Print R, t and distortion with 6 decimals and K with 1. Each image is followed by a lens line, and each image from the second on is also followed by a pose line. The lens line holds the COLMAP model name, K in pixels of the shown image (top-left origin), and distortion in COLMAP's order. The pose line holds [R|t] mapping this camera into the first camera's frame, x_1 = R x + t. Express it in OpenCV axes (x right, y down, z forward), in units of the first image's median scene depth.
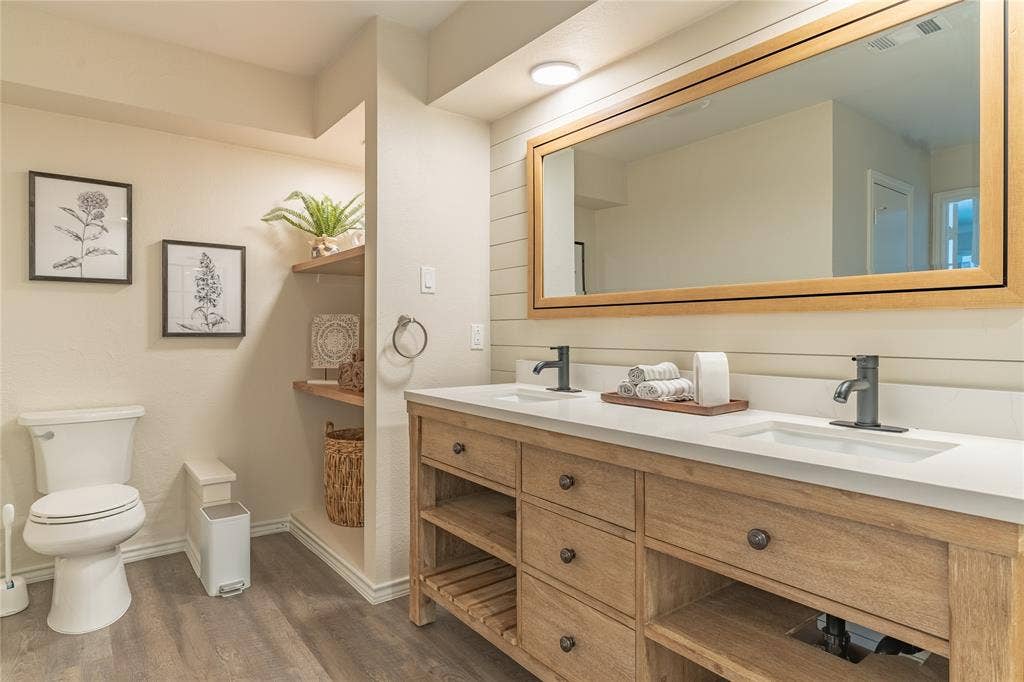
lens RADIAL K [[498.6, 0, 475.9], [0, 498.6, 322.7], [0, 0, 1]] dist [-0.001531, -0.000167]
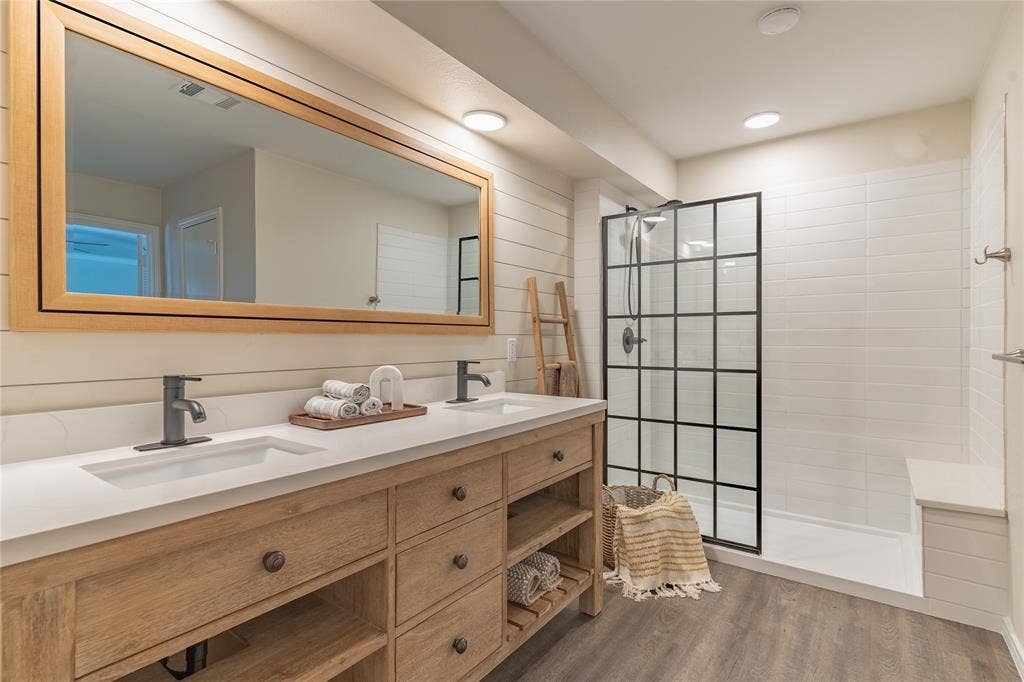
lens RADIAL K [[570.2, 0, 503.4], [0, 570.2, 342.9], [0, 0, 1]] dist [0.006193, -0.000249]
pose [[-0.309168, 0.004973, 0.950994, -0.901231], [-0.002210, 0.999980, -0.005948, 0.003820], [-0.951005, -0.003940, -0.309151, 1.149957]]
